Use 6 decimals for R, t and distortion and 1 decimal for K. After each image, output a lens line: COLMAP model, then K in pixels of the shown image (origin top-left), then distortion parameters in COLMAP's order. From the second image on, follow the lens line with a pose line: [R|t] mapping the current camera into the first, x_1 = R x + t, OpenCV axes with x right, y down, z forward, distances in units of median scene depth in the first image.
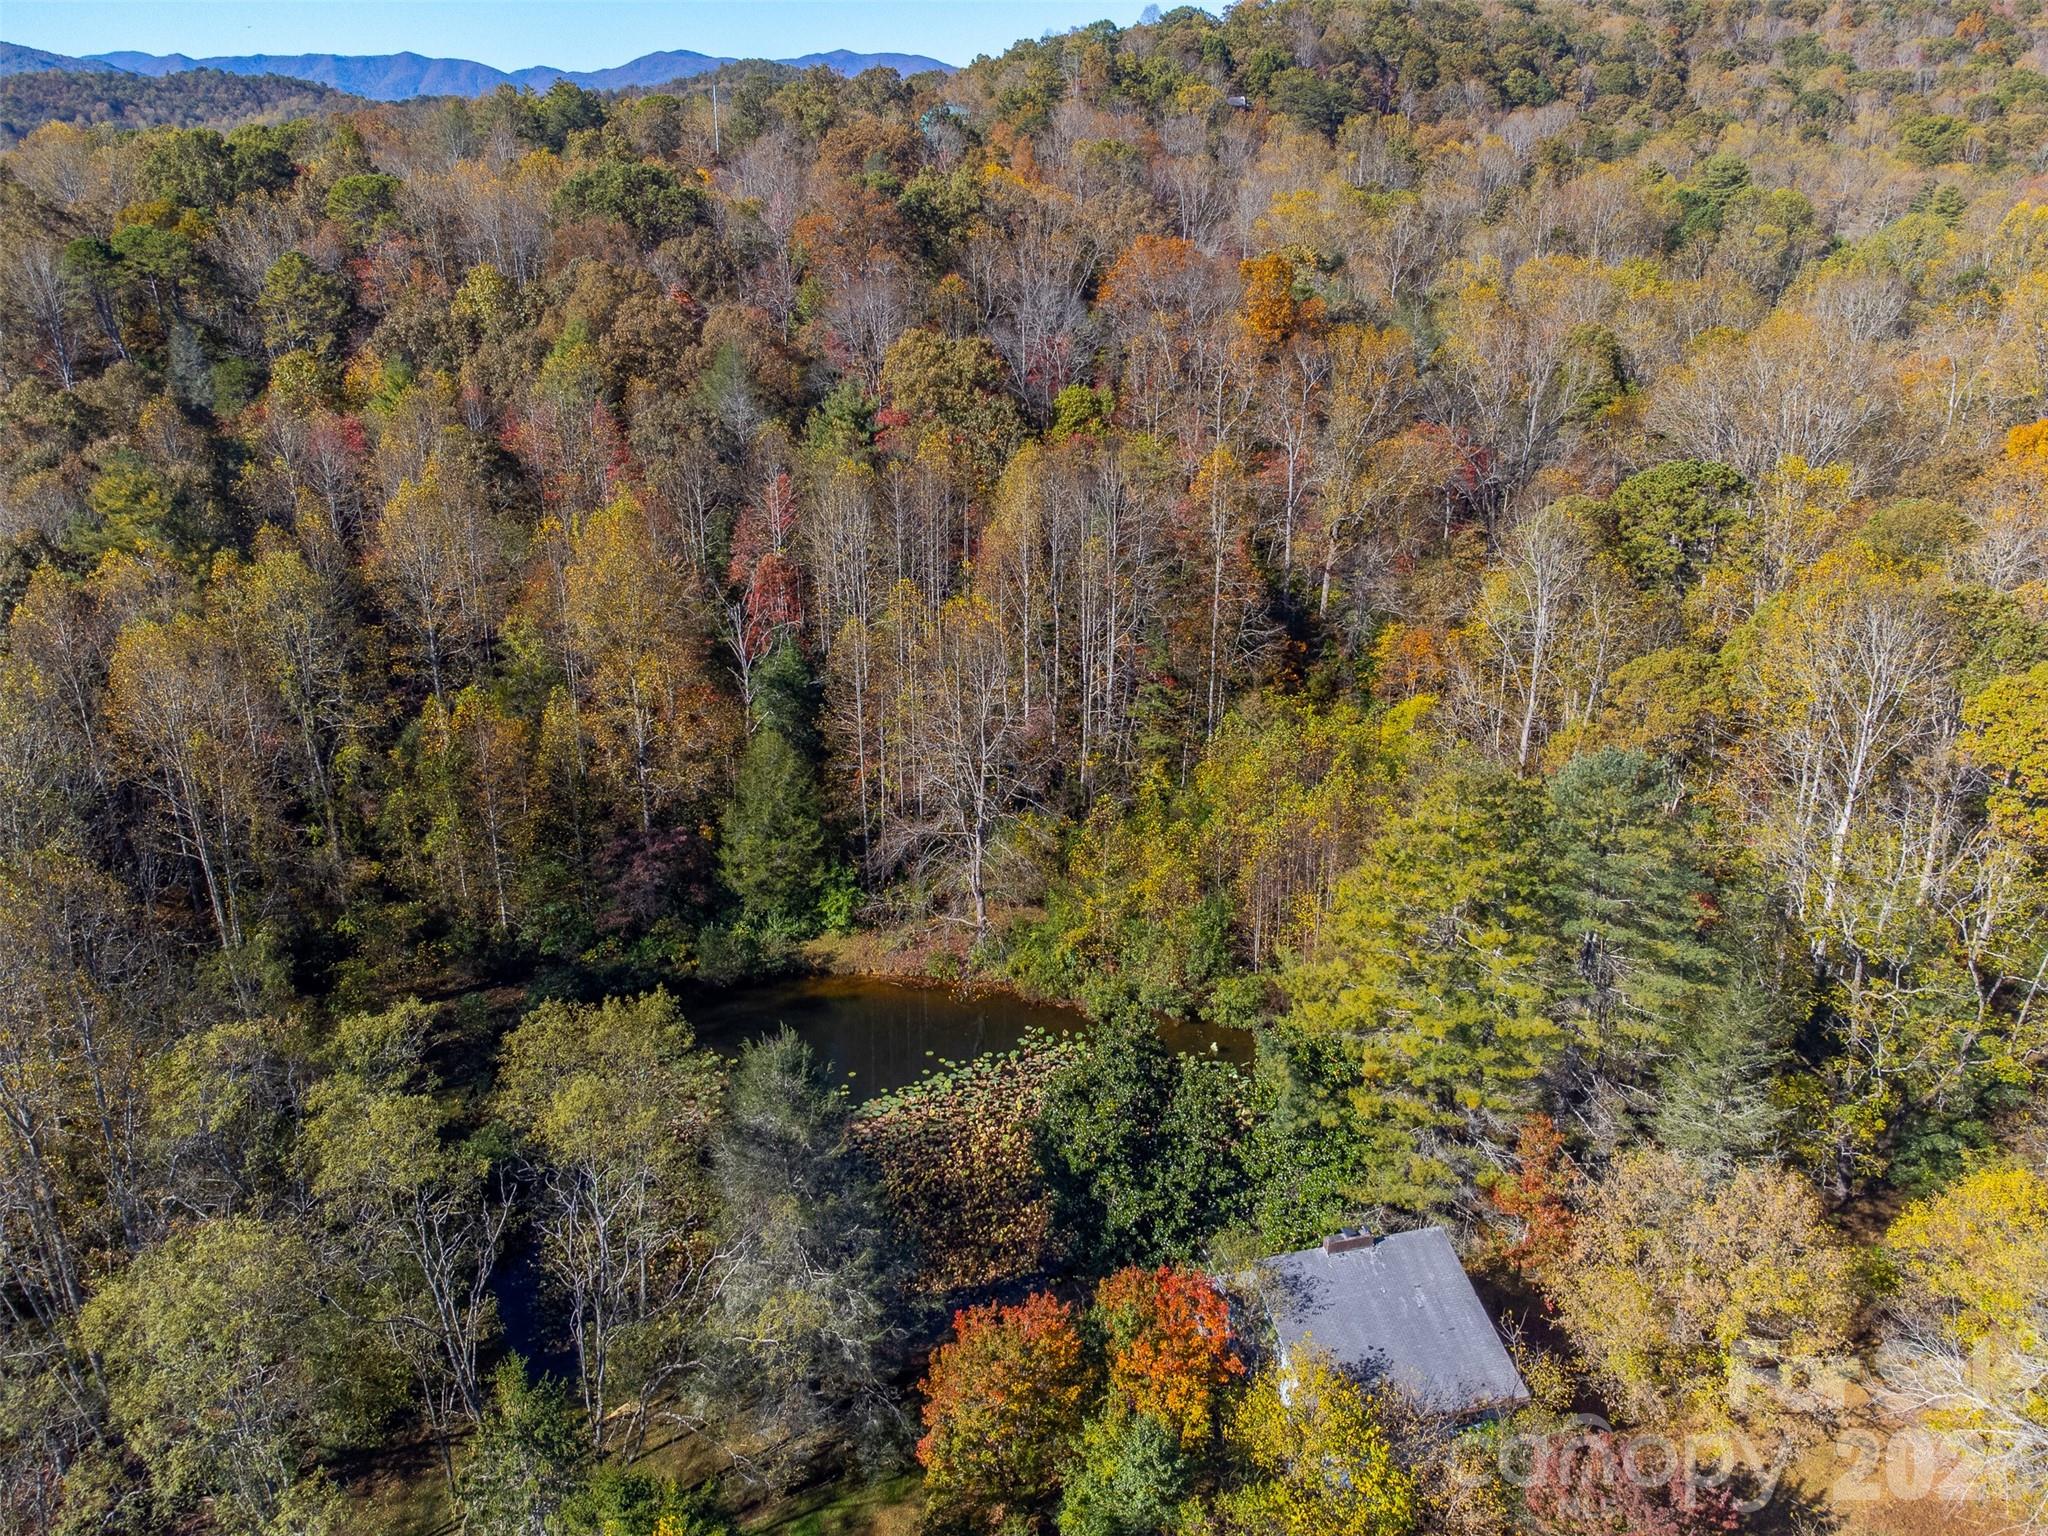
lens RADIAL K [[1498.1, 0, 1023.3], [0, 1498.1, 768.8], [0, 0, 1]] dist [0.008717, 0.011504]
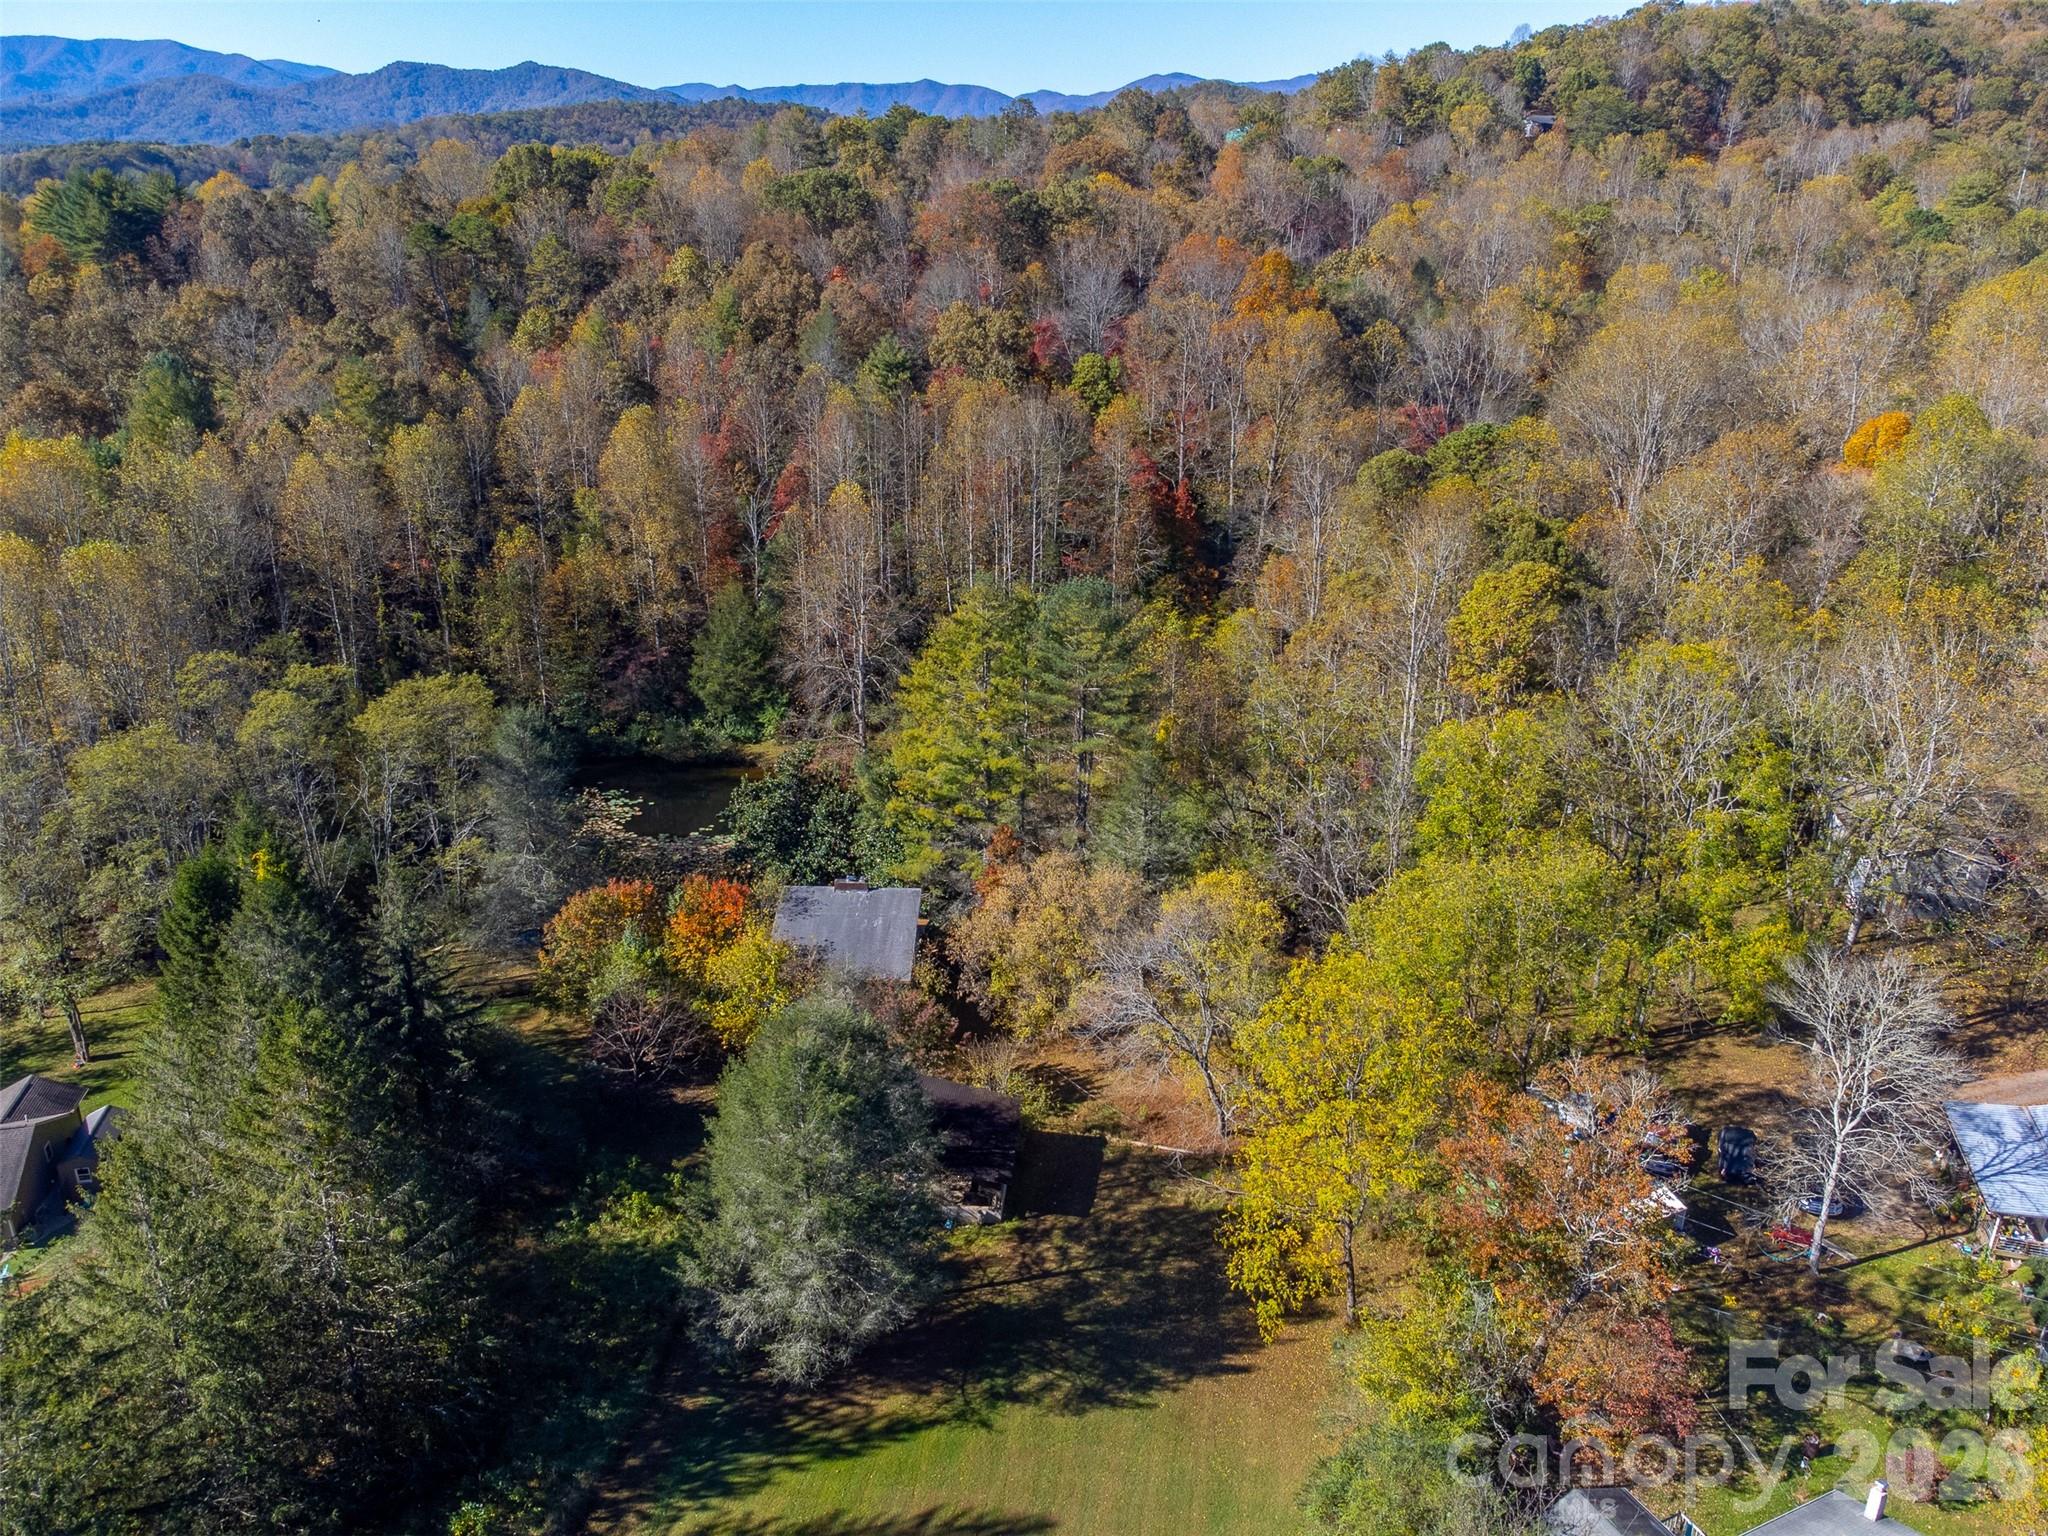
lens RADIAL K [[1498.1, 0, 1027.4], [0, 1498.1, 766.6], [0, 0, 1]] dist [0.008717, 0.011504]
pose [[0.955961, 0.113854, -0.270509, 0.343840], [-0.117330, 0.993087, 0.003342, 0.076316], [0.269019, 0.028544, 0.962712, -0.167667]]
